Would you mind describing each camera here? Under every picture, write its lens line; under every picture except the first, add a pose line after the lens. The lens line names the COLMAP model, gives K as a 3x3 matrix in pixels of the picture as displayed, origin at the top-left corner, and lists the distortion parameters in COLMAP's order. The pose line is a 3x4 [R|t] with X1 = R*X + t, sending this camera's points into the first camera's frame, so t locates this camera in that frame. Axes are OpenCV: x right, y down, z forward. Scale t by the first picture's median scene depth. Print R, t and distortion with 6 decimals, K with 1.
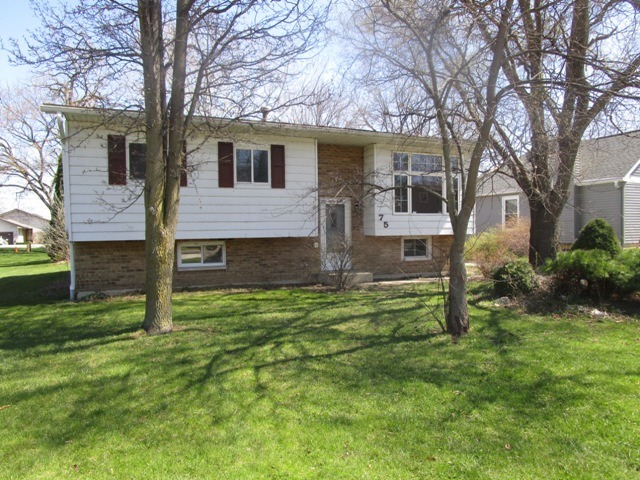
lens RADIAL K [[458.0, 0, 318.6], [0, 458.0, 241.9], [0, 0, 1]] dist [-0.011704, -0.001545]
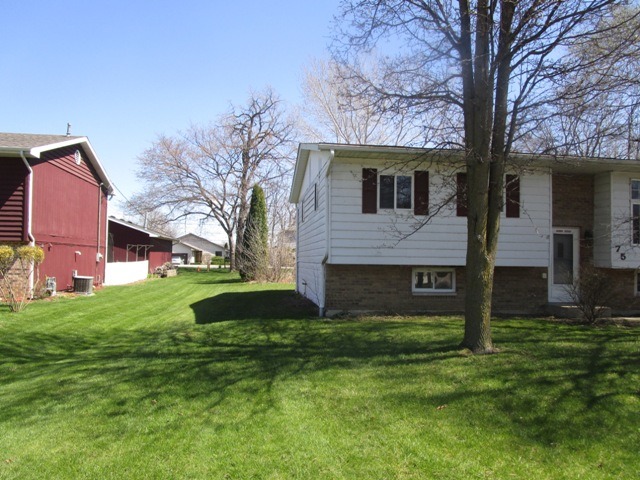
lens RADIAL K [[458.0, 0, 318.6], [0, 458.0, 241.9], [0, 0, 1]] dist [-0.011704, -0.001545]
pose [[0.963667, 0.018913, -0.266436, -0.210624], [-0.034875, 0.997860, -0.055305, 0.006161], [0.264820, 0.062588, 0.962265, -0.068726]]
